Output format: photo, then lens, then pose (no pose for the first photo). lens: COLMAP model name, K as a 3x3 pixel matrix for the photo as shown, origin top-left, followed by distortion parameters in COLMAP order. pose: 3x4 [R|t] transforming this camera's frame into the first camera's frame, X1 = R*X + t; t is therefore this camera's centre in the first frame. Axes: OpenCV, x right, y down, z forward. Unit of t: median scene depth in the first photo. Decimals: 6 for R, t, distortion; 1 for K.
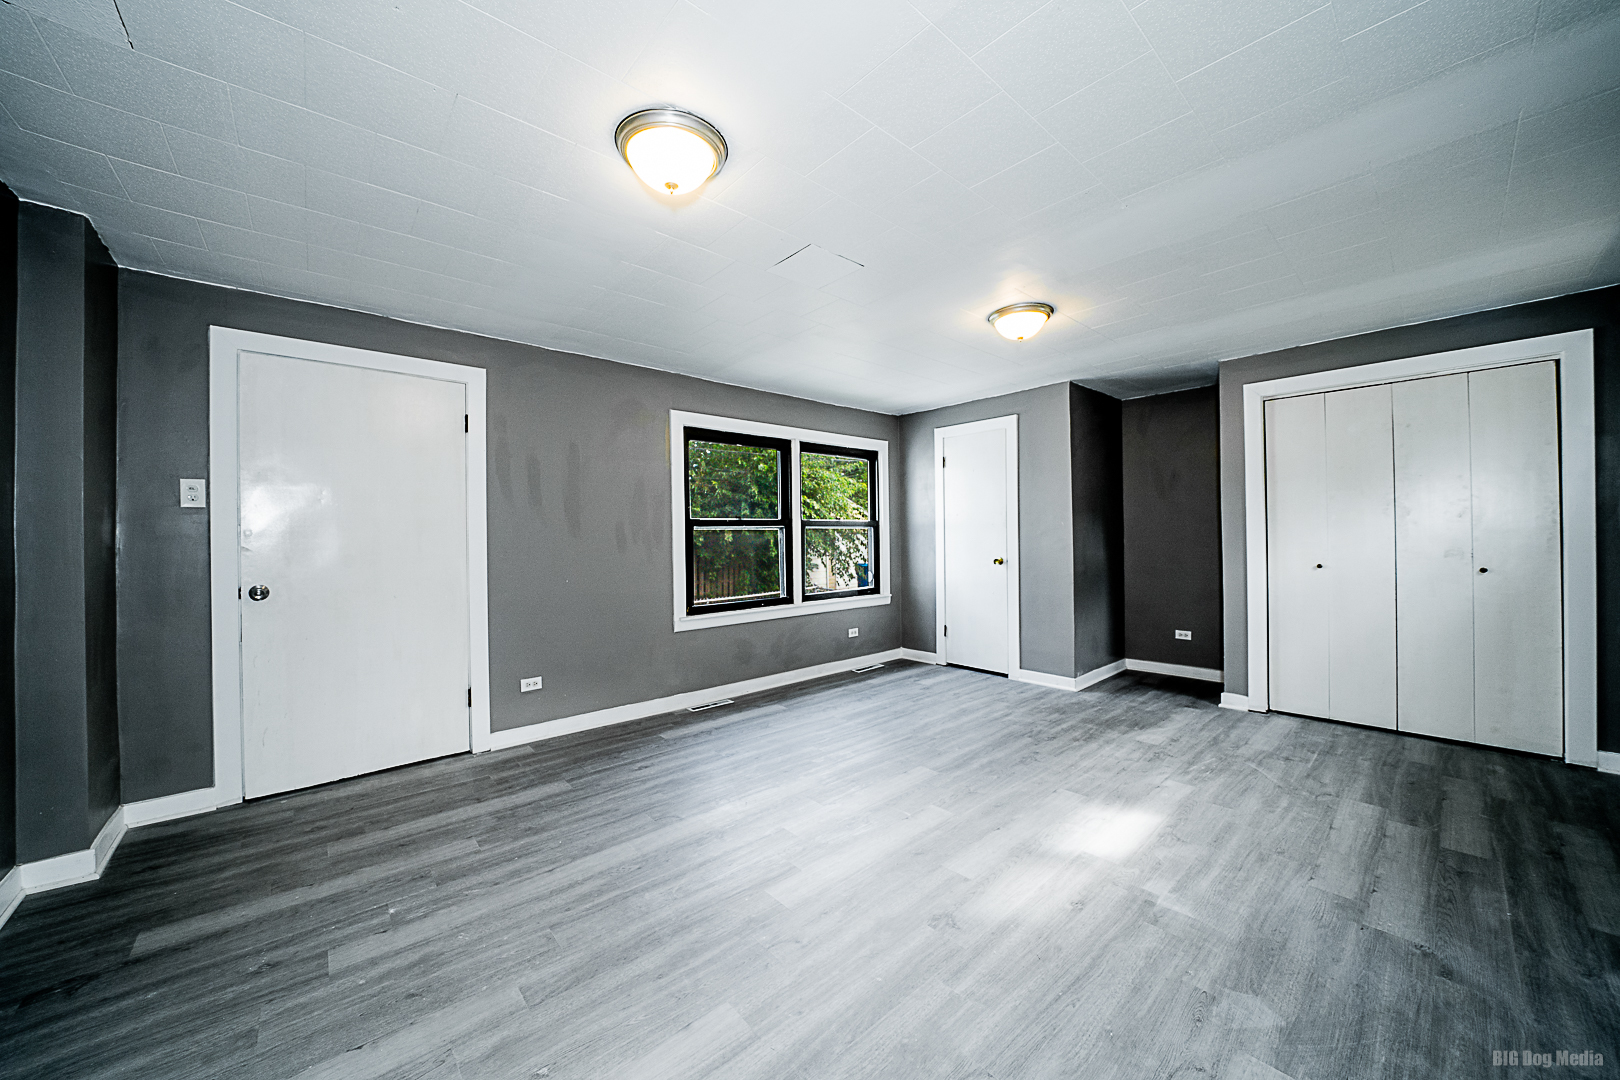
lens RADIAL K [[560.8, 0, 810.0], [0, 560.8, 540.0], [0, 0, 1]] dist [-0.021137, 0.000229]
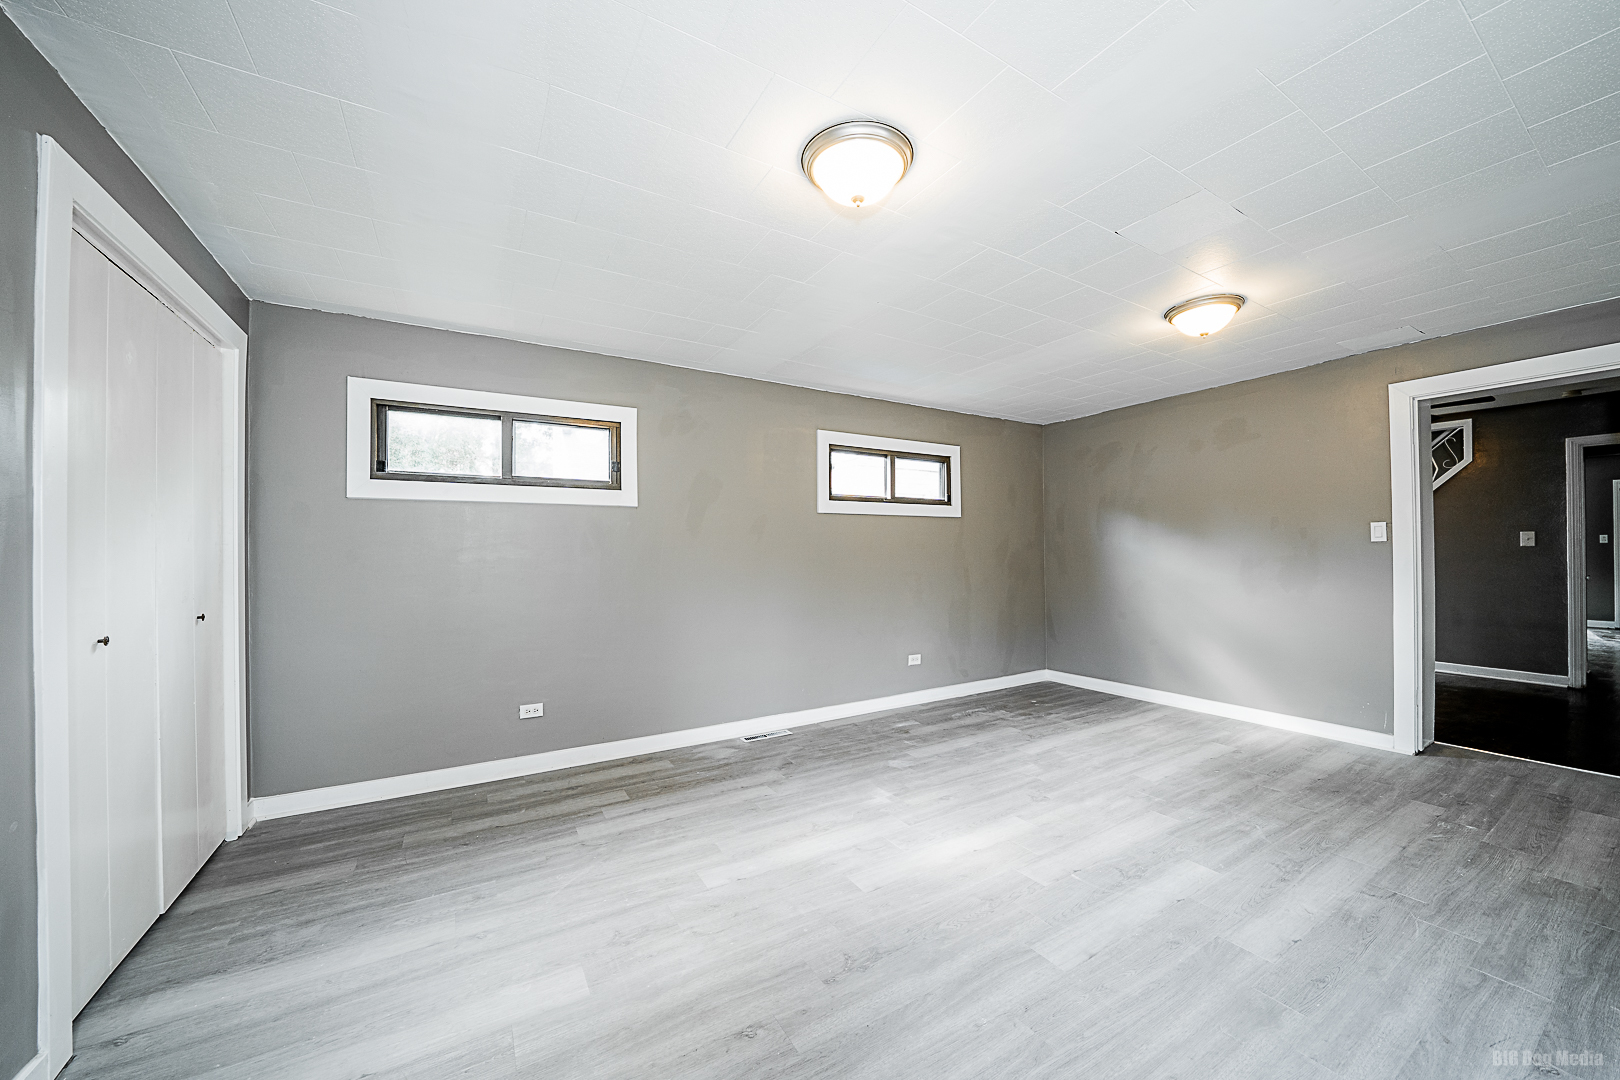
lens RADIAL K [[560.8, 0, 810.0], [0, 560.8, 540.0], [0, 0, 1]] dist [-0.021137, 0.000229]
pose [[-0.981395, 0.022599, 0.190665, 0.473825], [0.020444, 0.999703, -0.013263, -0.030911], [-0.190908, -0.009118, -0.981566, 2.264776]]
